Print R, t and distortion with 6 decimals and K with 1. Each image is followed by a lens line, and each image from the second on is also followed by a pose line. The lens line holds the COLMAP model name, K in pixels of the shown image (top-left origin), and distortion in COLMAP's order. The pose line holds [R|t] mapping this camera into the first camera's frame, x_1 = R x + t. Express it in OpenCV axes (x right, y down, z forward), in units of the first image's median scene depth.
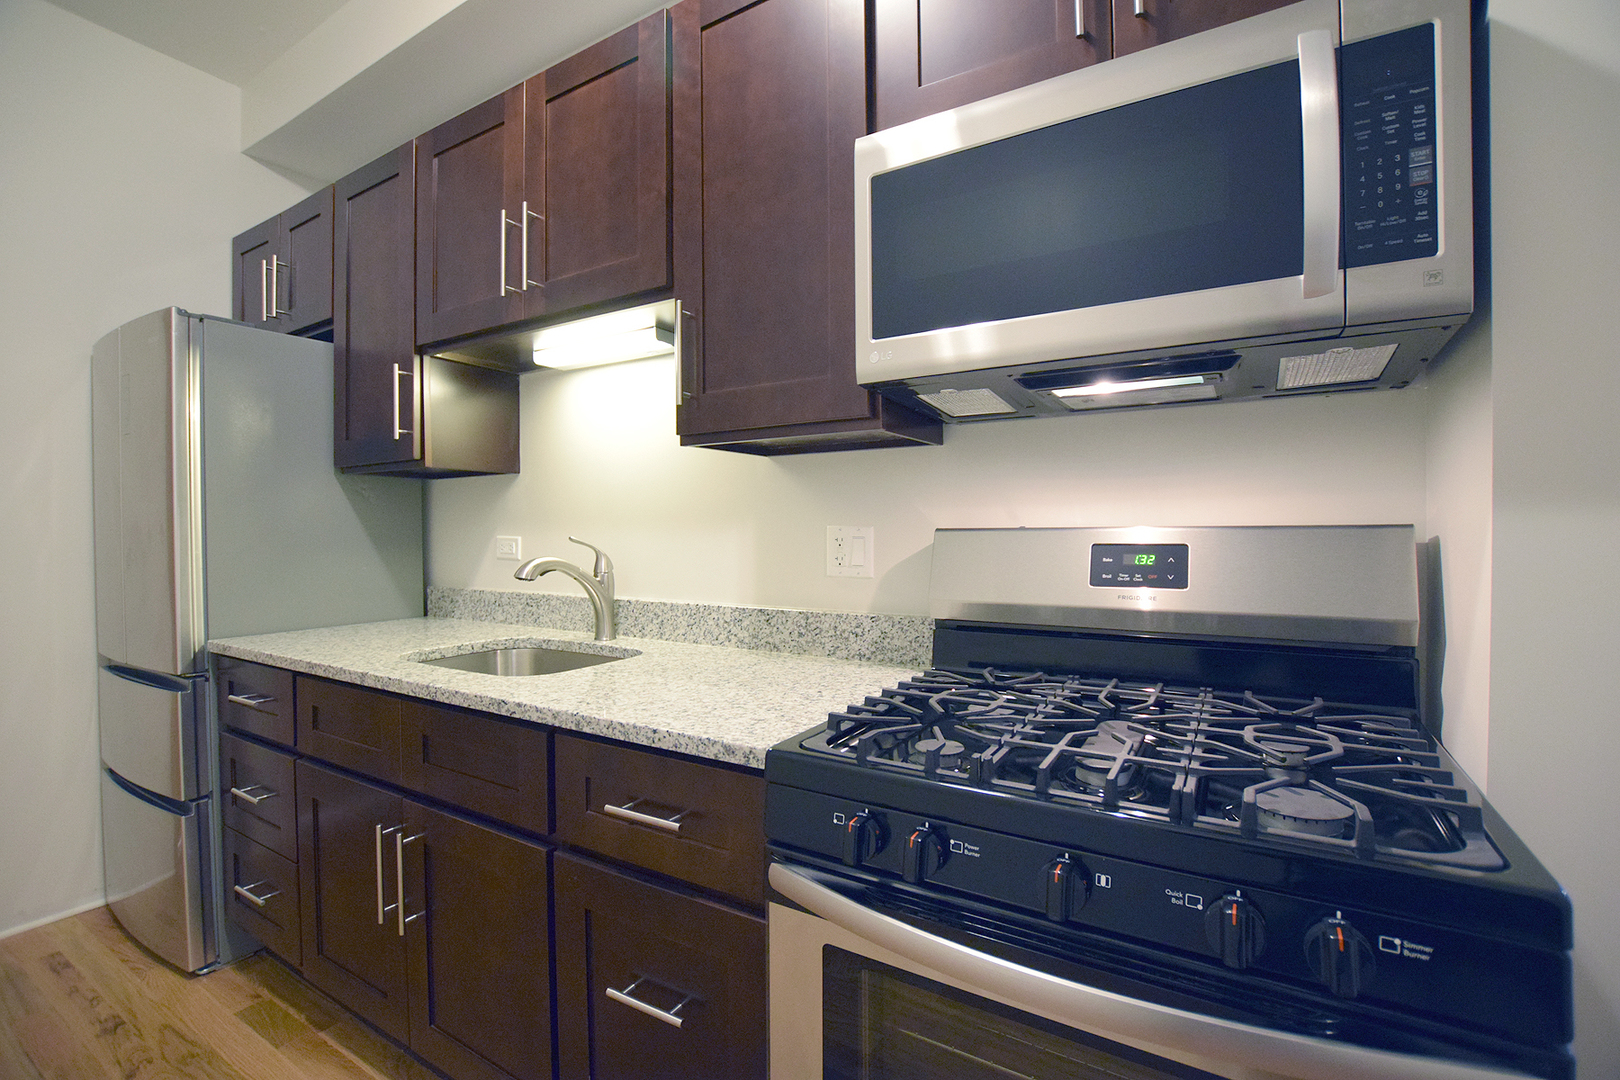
lens RADIAL K [[710.4, 0, 813.4], [0, 710.4, 534.7], [0, 0, 1]] dist [-0.026619, 0.000145]
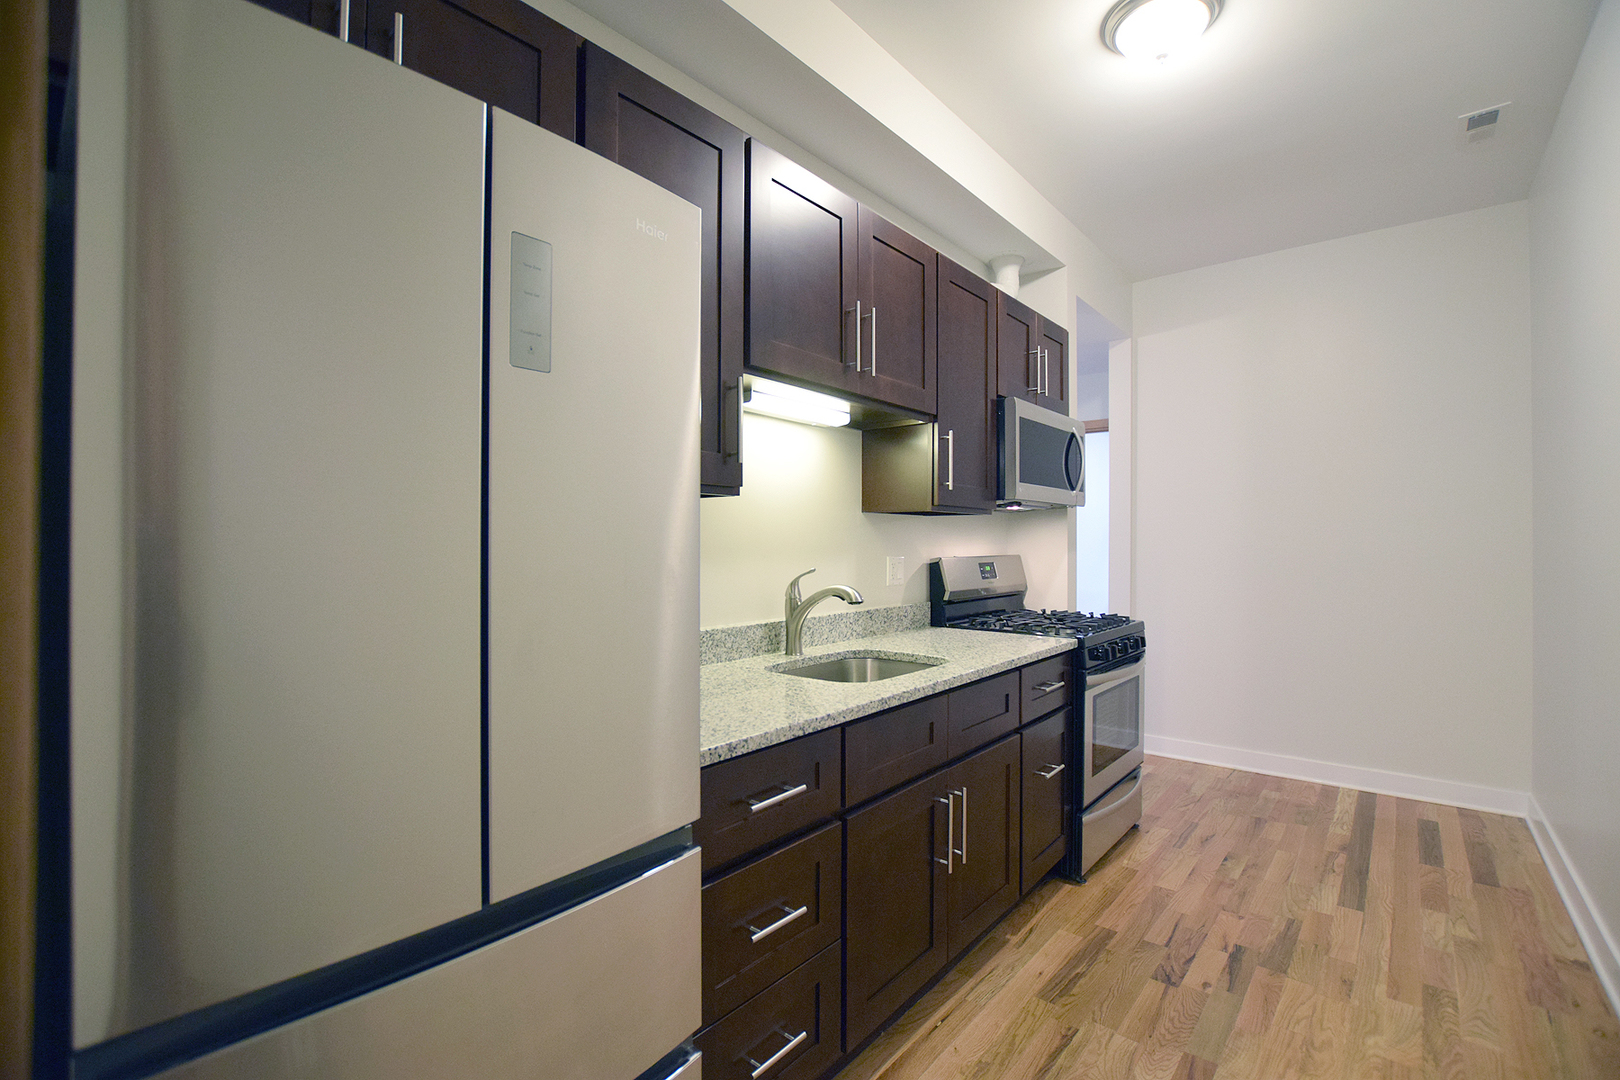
lens RADIAL K [[710.4, 0, 813.8], [0, 710.4, 541.0], [0, 0, 1]] dist [-0.026619, 0.000145]
pose [[0.161312, 0.008979, 0.986863, -1.582286], [0.008954, 0.999904, -0.010562, -0.029979], [-0.986863, 0.010540, 0.161217, 0.848542]]
